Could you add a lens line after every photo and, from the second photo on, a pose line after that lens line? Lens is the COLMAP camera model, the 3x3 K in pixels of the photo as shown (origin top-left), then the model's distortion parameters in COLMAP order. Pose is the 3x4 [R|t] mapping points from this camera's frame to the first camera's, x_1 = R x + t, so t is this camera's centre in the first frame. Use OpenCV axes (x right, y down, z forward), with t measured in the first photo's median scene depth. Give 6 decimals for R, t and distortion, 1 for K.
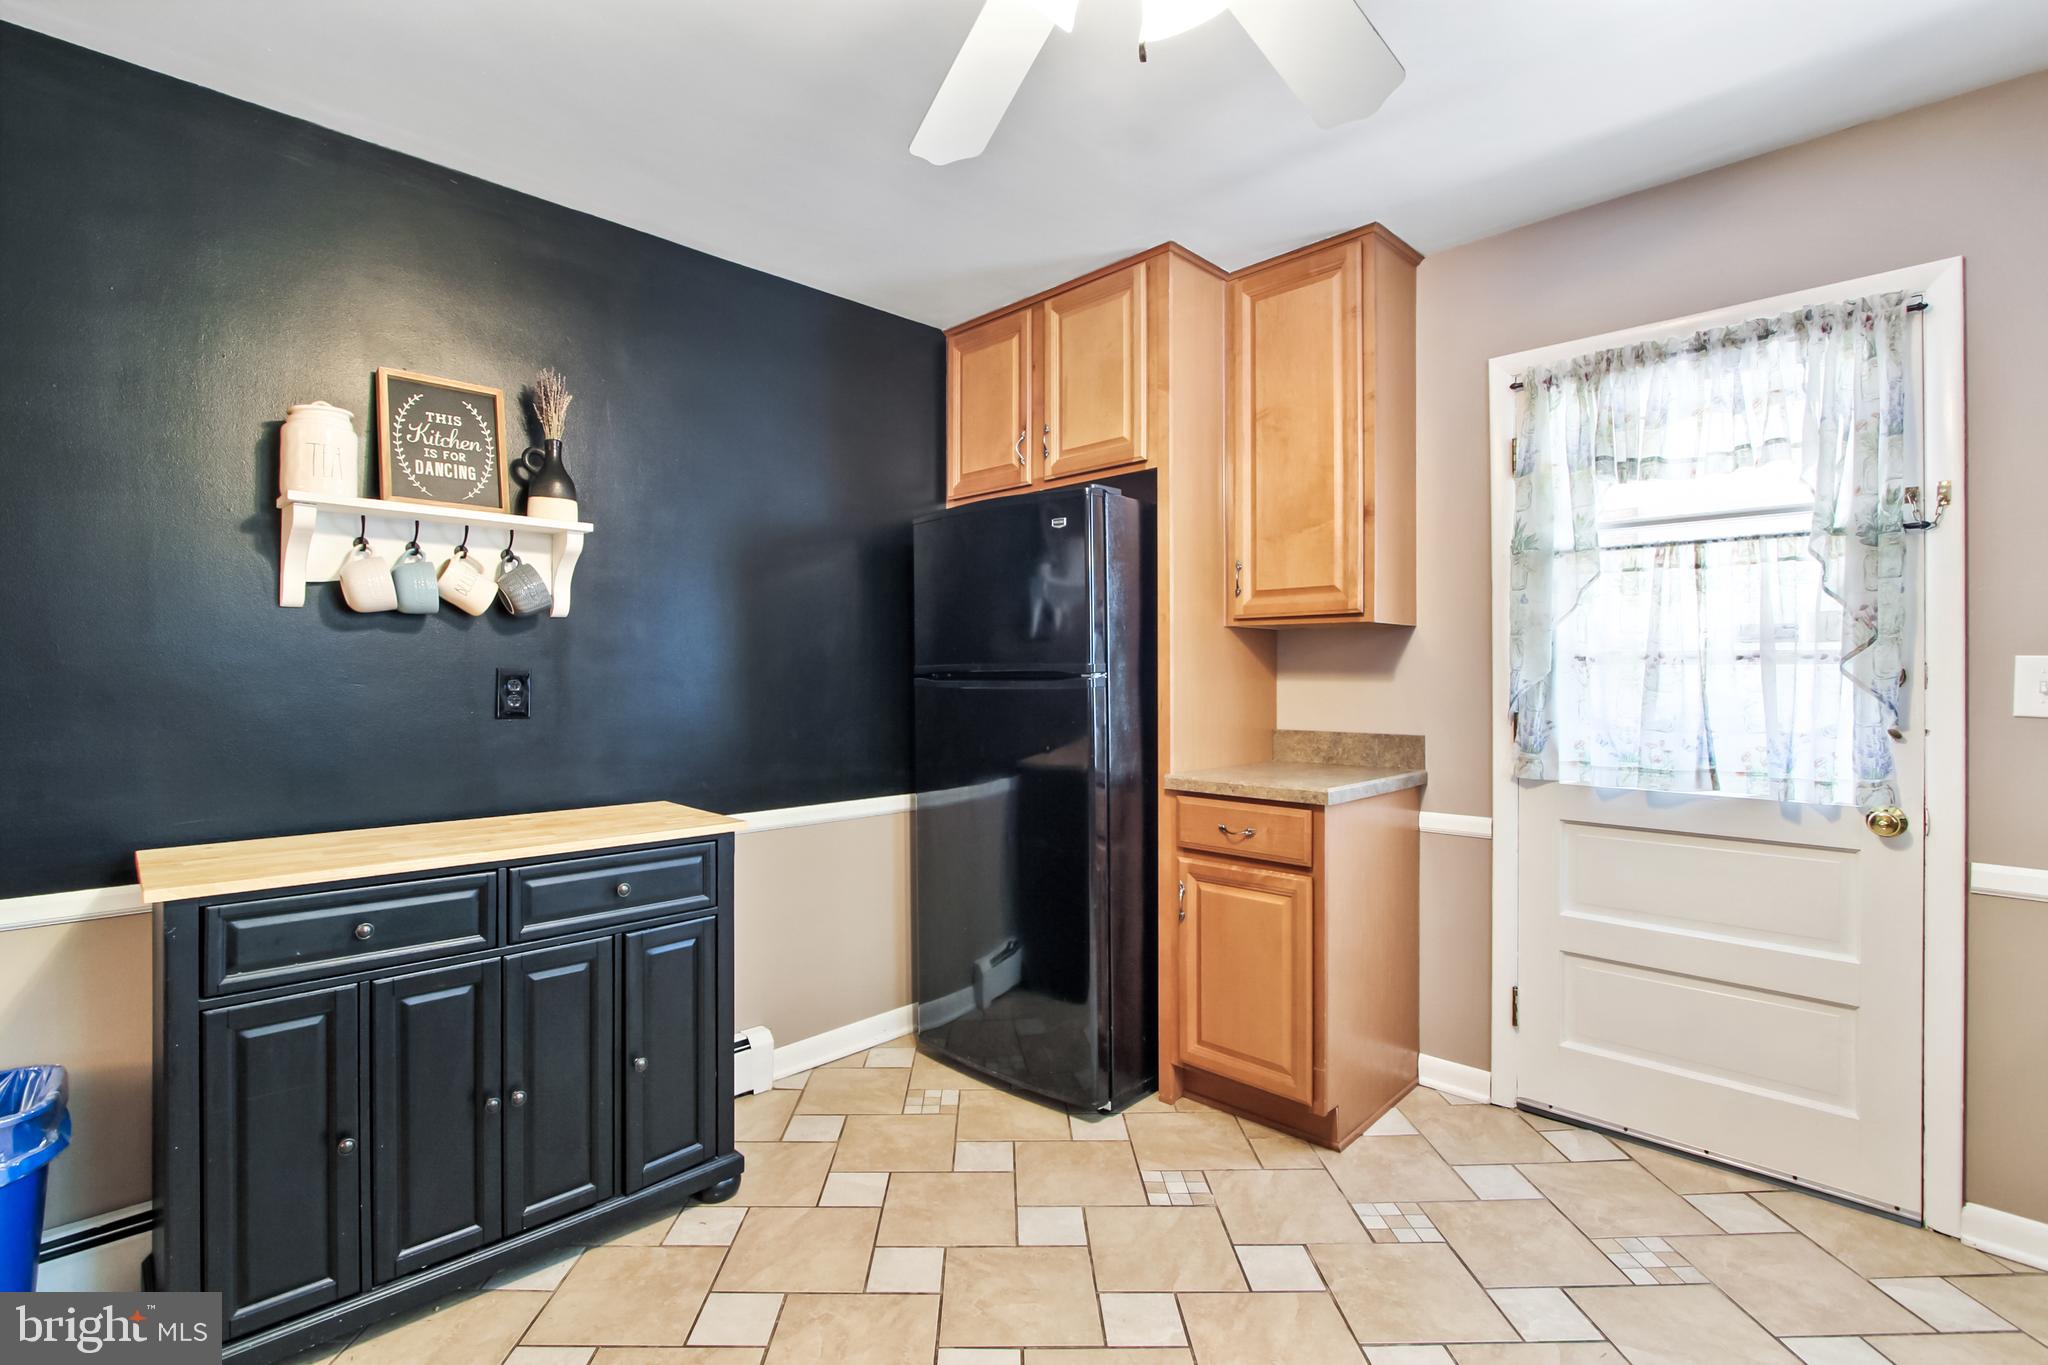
lens RADIAL K [[953.4, 0, 1017.6], [0, 953.4, 678.6], [0, 0, 1]] dist [-0.017134, -0.000496]
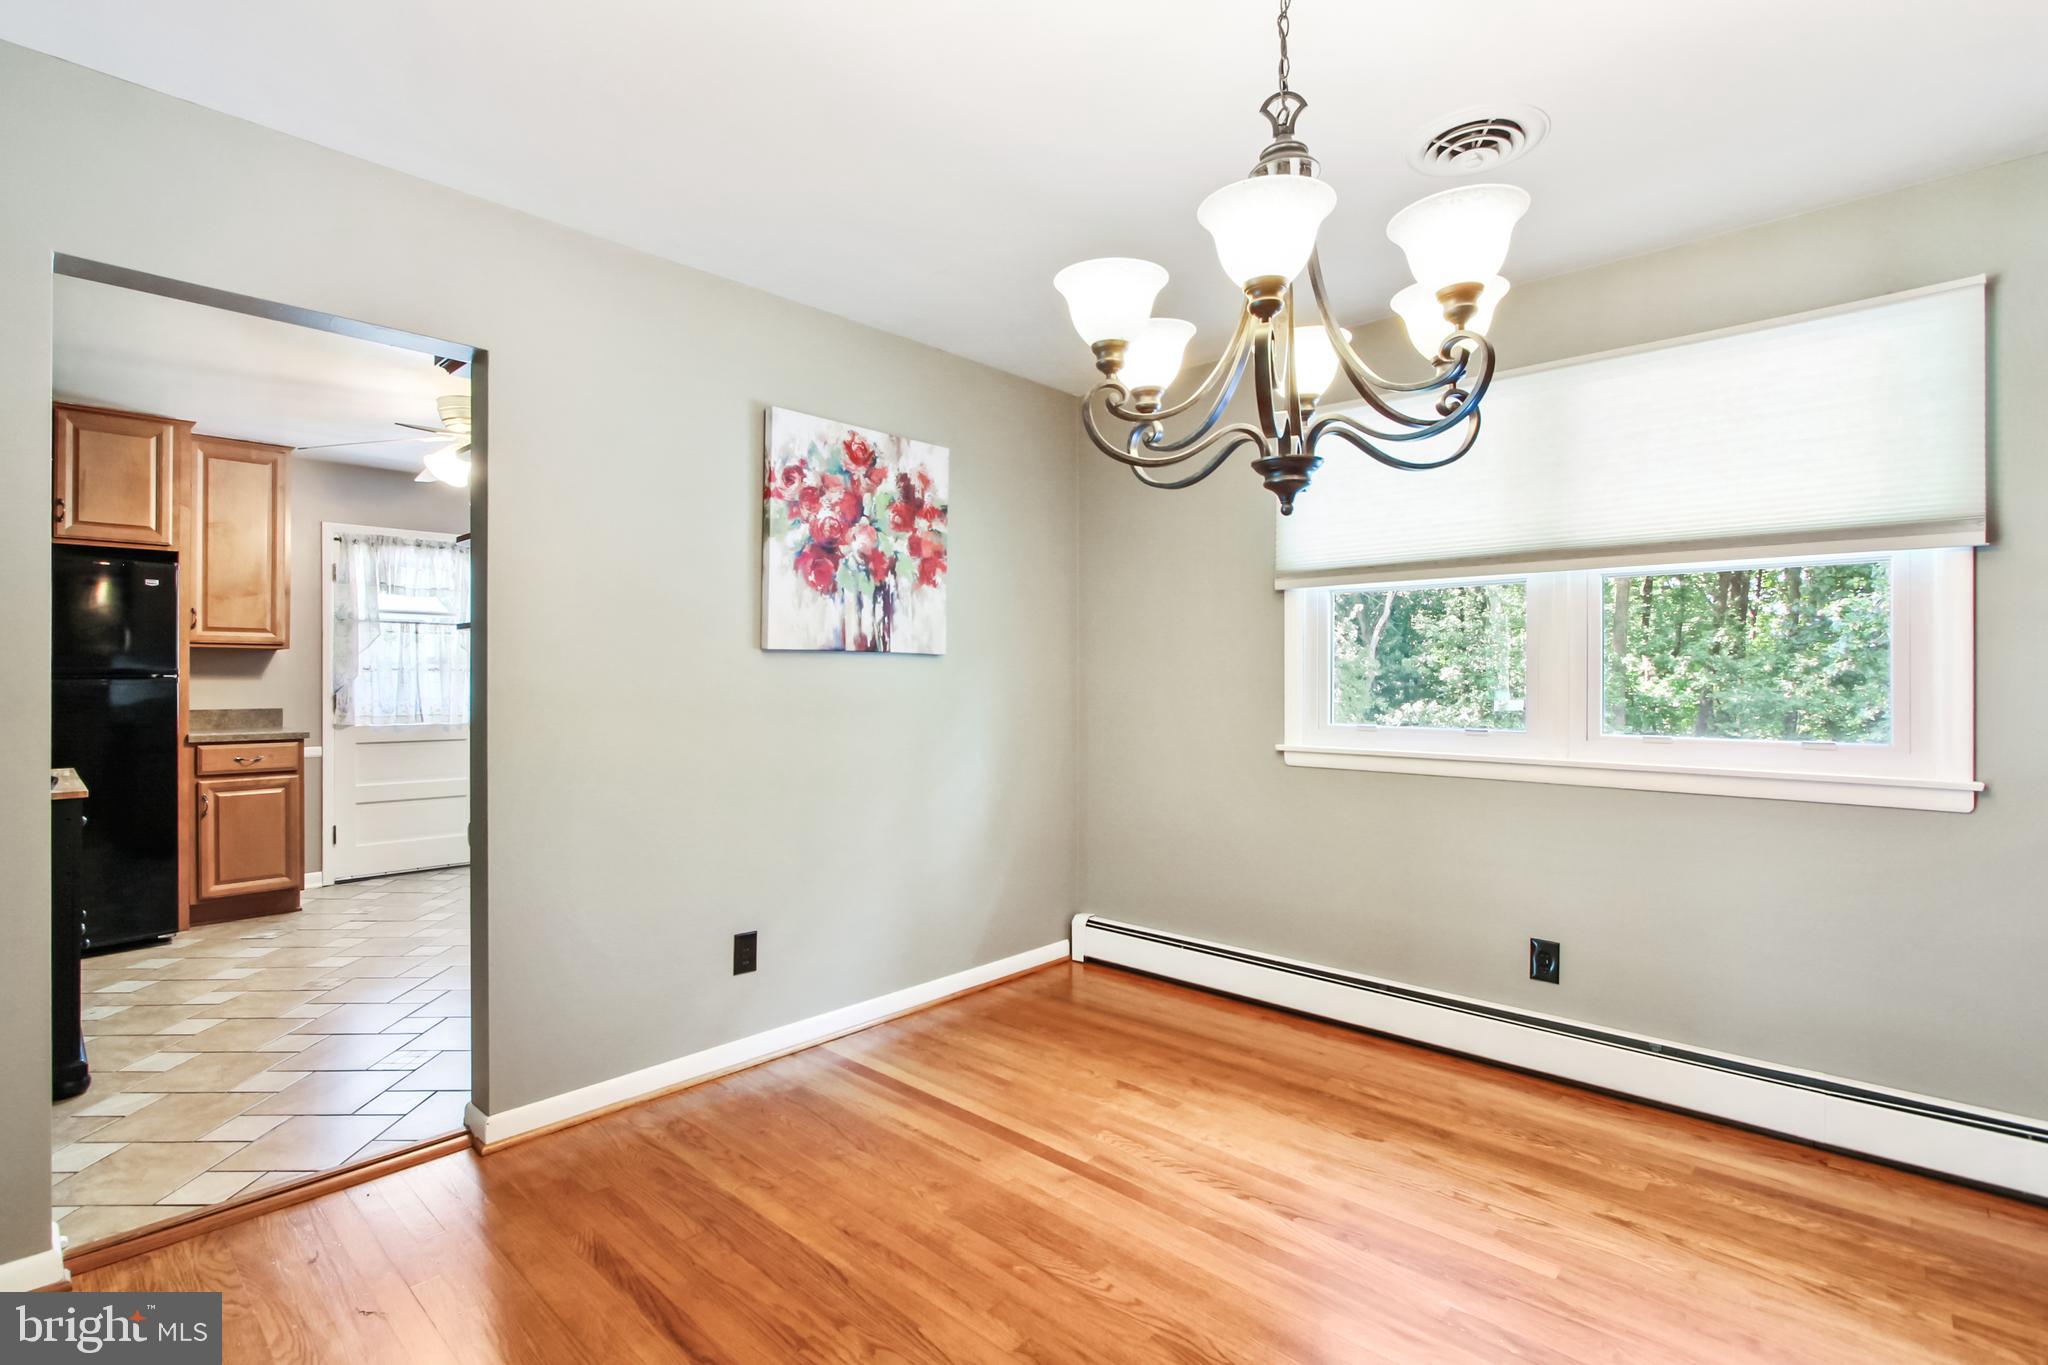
lens RADIAL K [[953.4, 0, 1009.7], [0, 953.4, 683.7], [0, 0, 1]] dist [-0.017134, -0.000496]
pose [[-0.040033, 0.000281, 0.999198, -1.679739], [0.008604, 0.999963, 0.000064, 0.025919], [-0.999161, 0.008599, -0.040034, -0.416861]]
